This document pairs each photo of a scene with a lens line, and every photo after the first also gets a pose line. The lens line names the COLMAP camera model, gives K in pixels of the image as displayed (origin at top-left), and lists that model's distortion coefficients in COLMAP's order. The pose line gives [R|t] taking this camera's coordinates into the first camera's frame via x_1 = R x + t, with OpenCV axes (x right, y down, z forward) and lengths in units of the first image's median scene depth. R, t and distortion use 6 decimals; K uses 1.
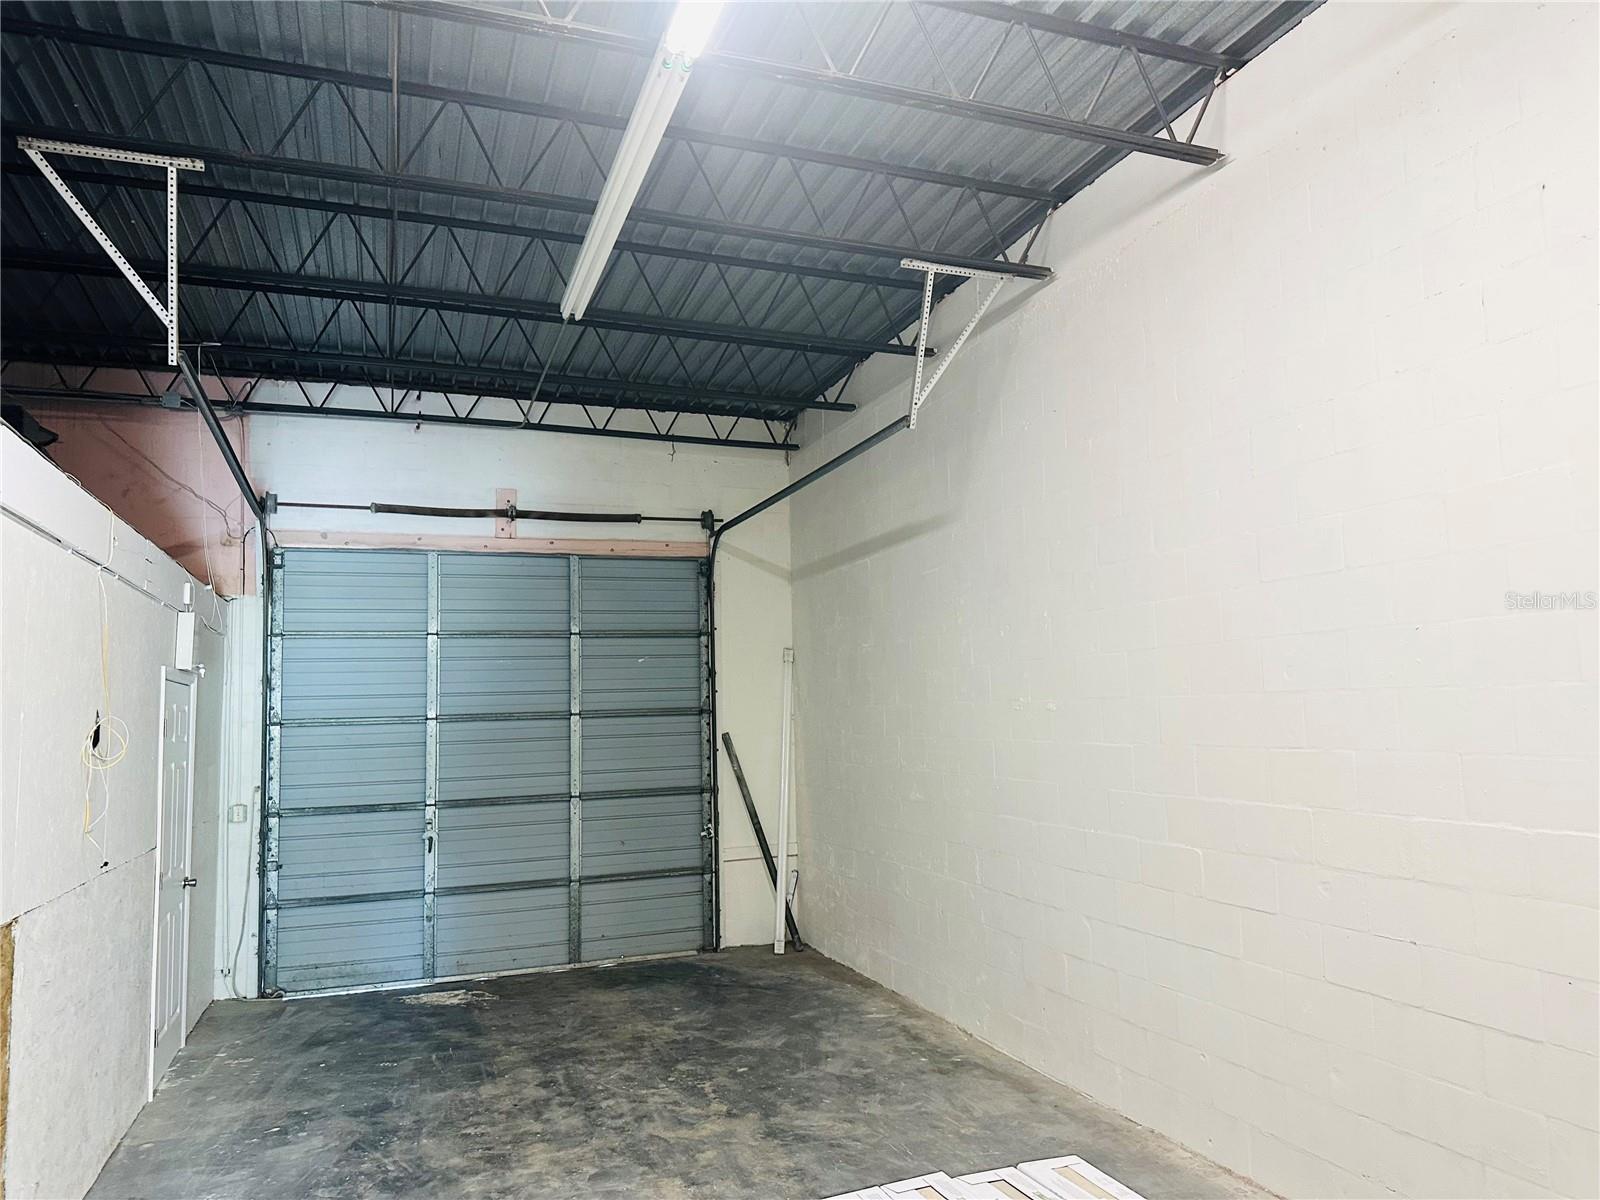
lens RADIAL K [[1131.2, 0, 803.7], [0, 1131.2, 596.6], [0, 0, 1]] dist [0.045752, -0.056385]
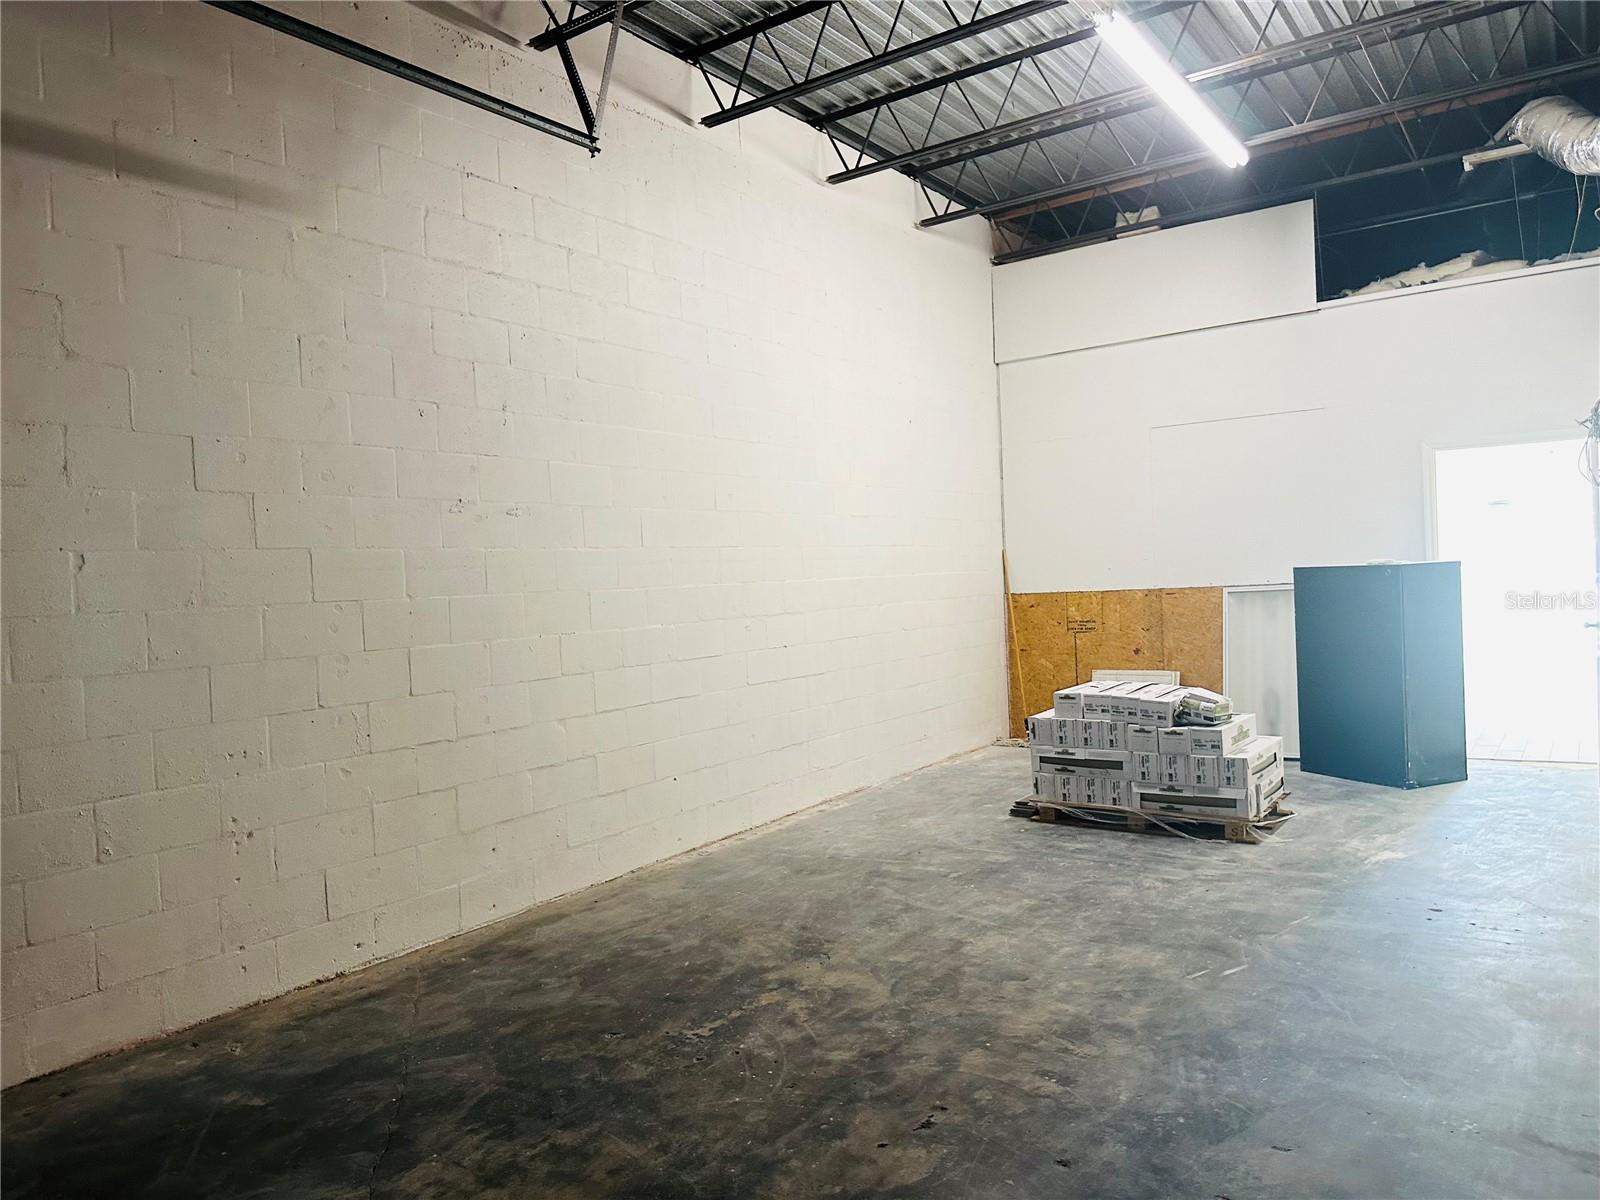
lens RADIAL K [[1131.2, 0, 798.9], [0, 1131.2, 605.7], [0, 0, 1]] dist [0.045752, -0.056385]
pose [[-0.570043, 0.025154, 0.821230, -0.691568], [-0.025774, 0.998492, -0.048474, 0.223113], [-0.821211, -0.048799, -0.568535, 1.395111]]
